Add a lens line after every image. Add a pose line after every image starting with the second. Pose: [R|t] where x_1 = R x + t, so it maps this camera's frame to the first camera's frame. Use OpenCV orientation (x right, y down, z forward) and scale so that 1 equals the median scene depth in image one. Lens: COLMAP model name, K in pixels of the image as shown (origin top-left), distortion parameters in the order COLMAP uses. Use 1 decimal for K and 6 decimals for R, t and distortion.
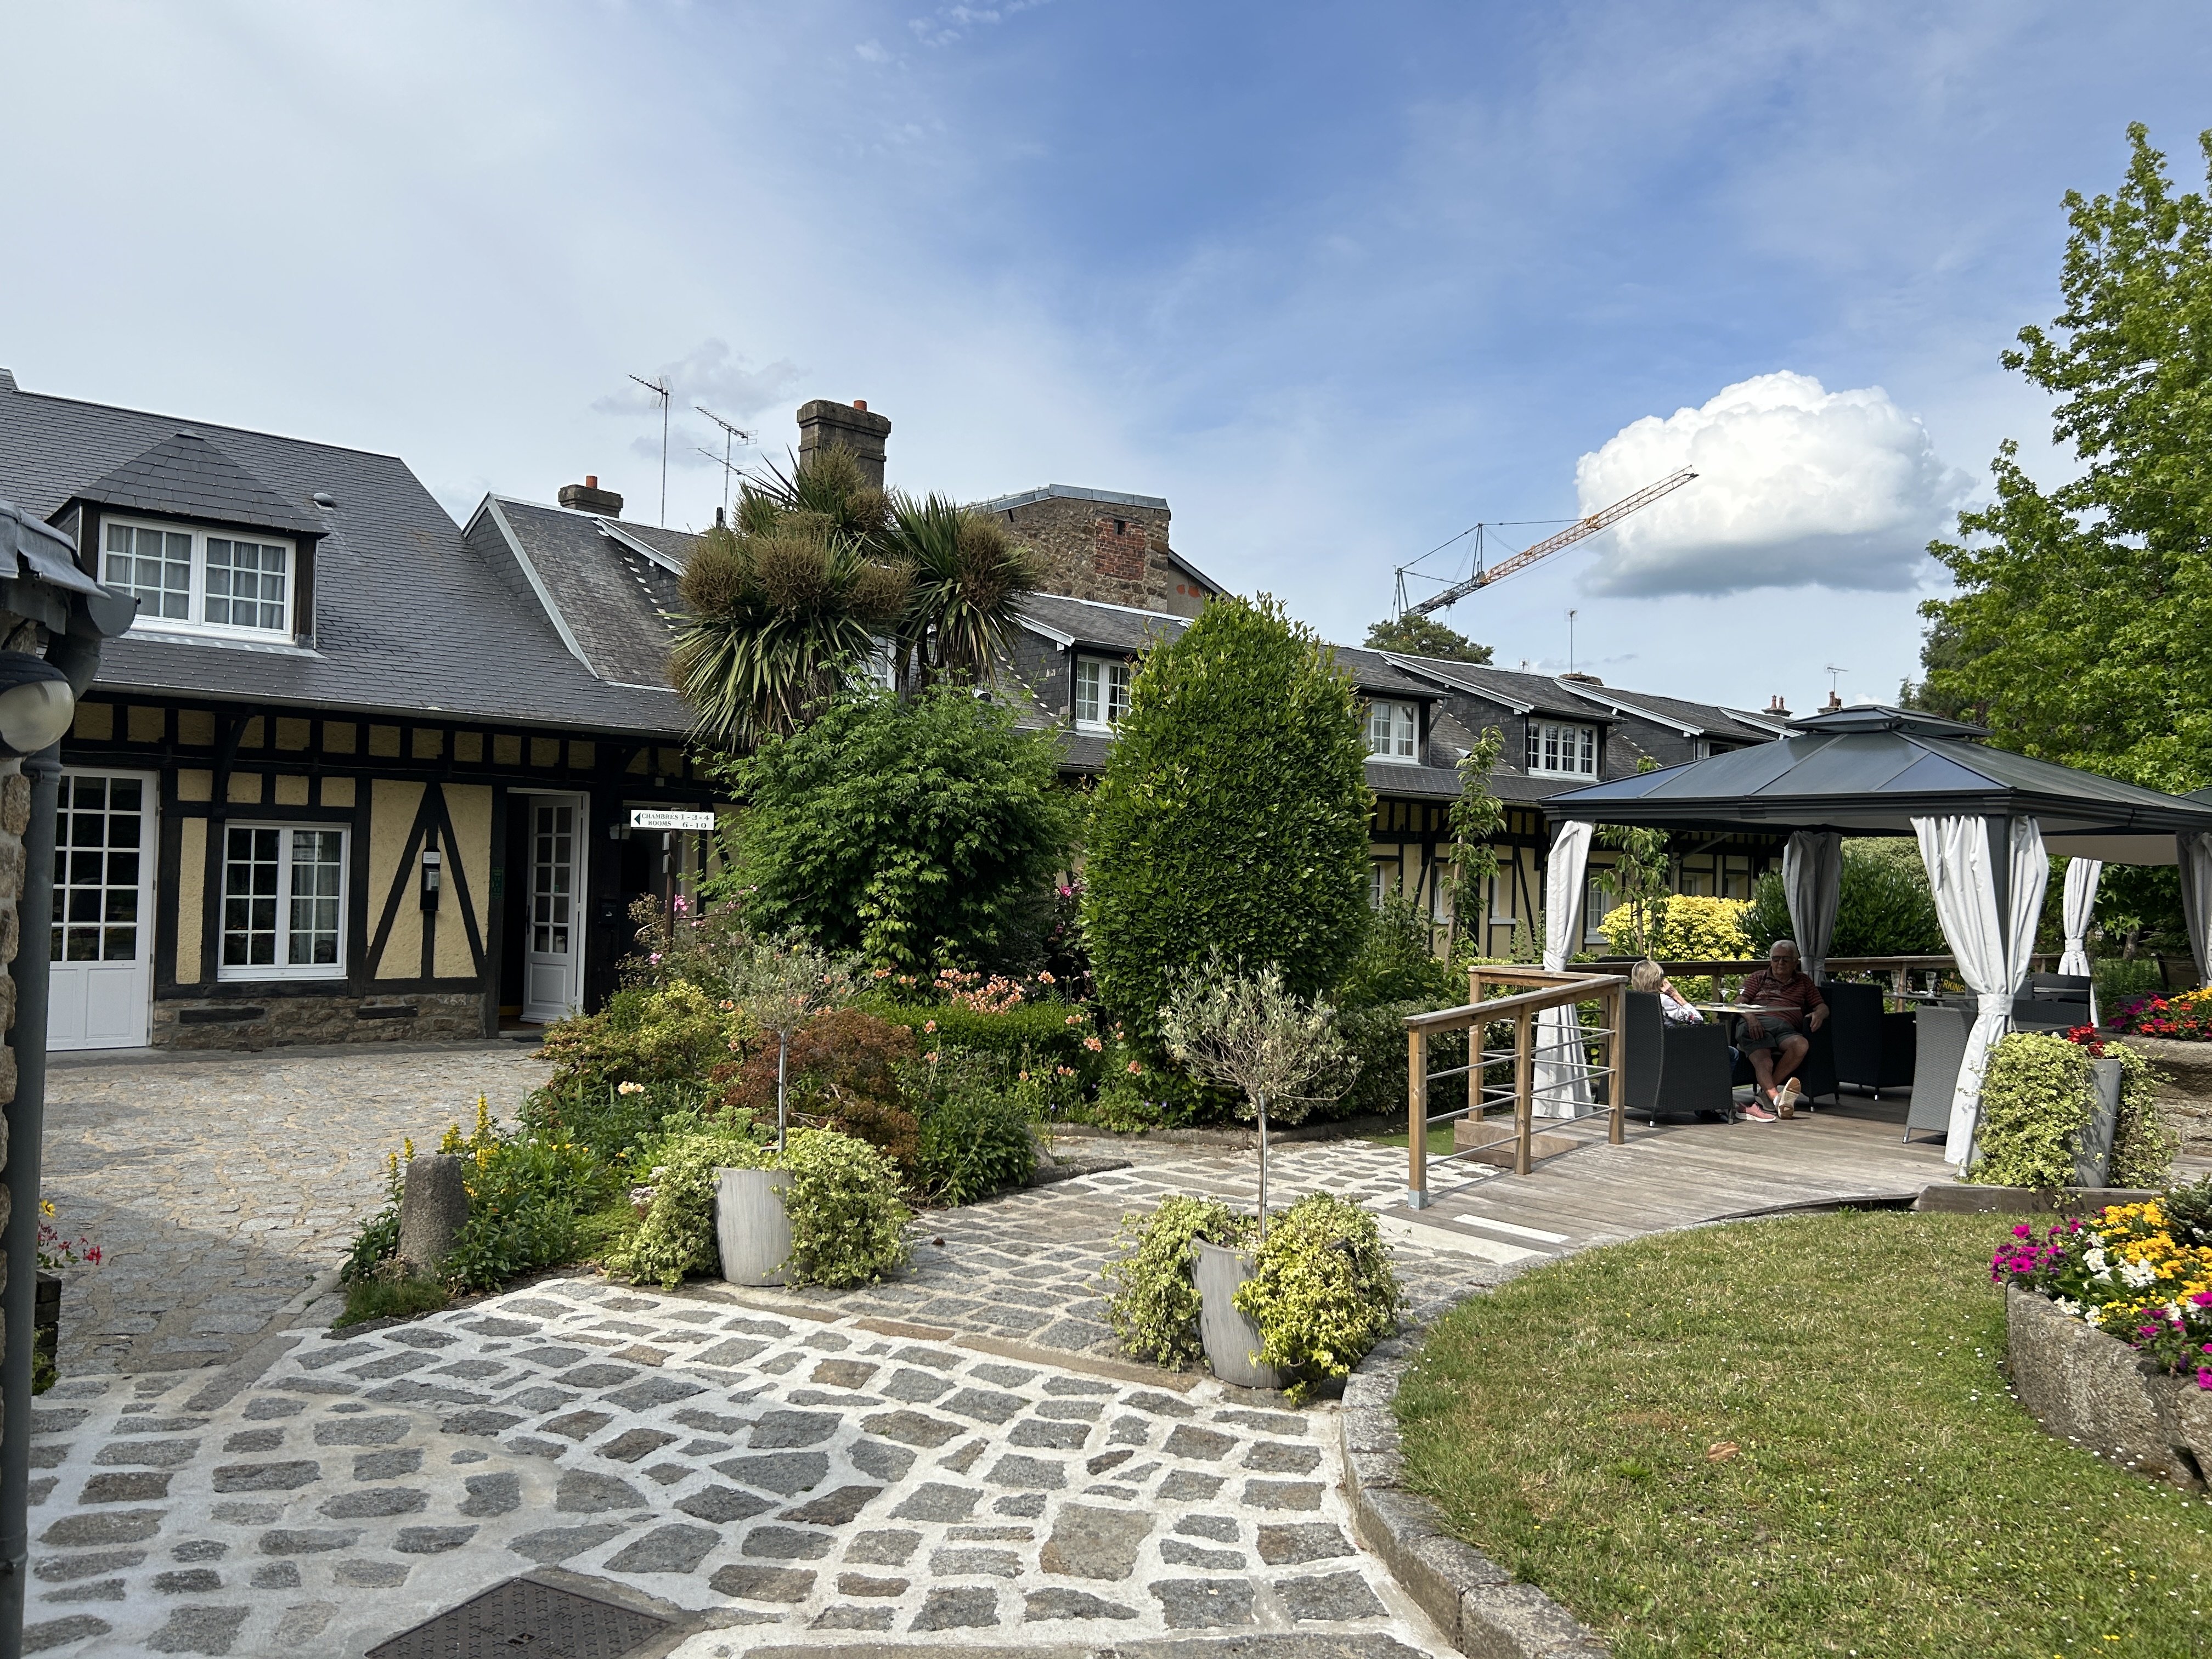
lens RADIAL K [[1676.9, 0, 1106.0], [0, 1676.9, 829.5], [0, 0, 1]] dist [0.075866, -0.102508]
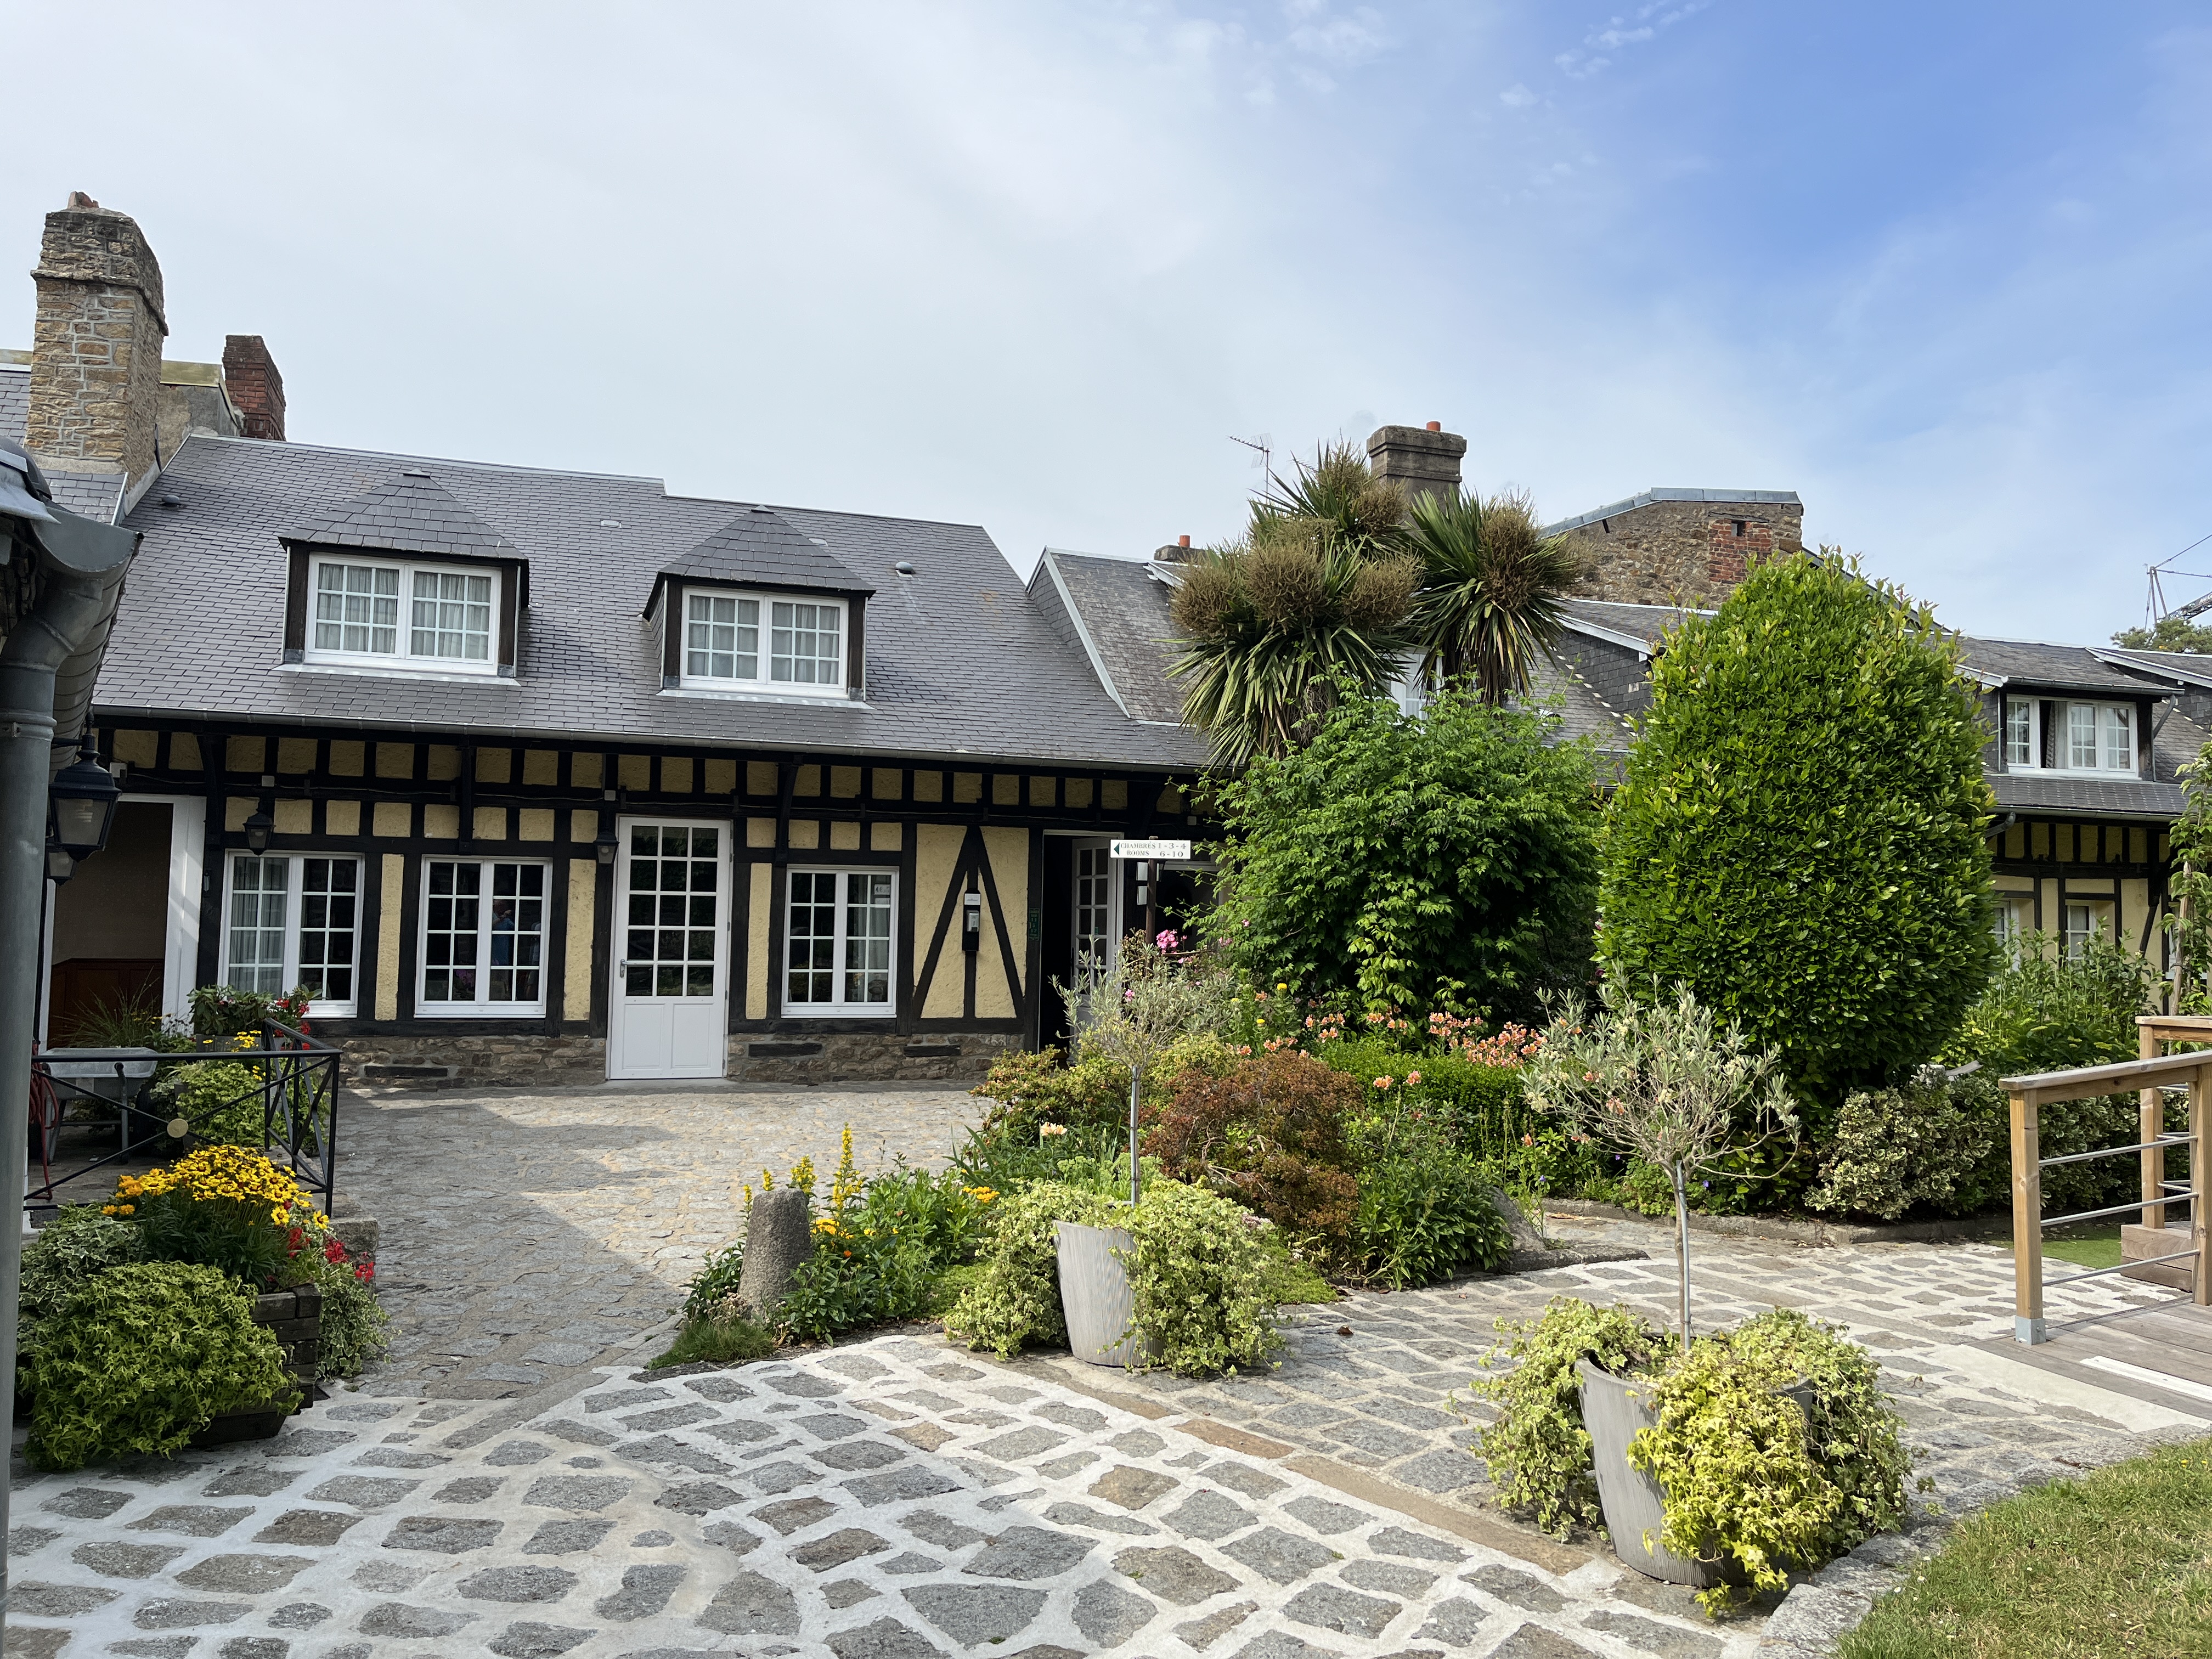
lens RADIAL K [[1671.4, 0, 1106.0], [0, 1671.4, 829.5], [0, 0, 1]] dist [0.090923, -0.130181]
pose [[0.923025, -0.029286, -0.383623, 0.086251], [0.014535, 0.999041, -0.041295, 0.023478], [0.384465, 0.032540, 0.922566, 0.136903]]
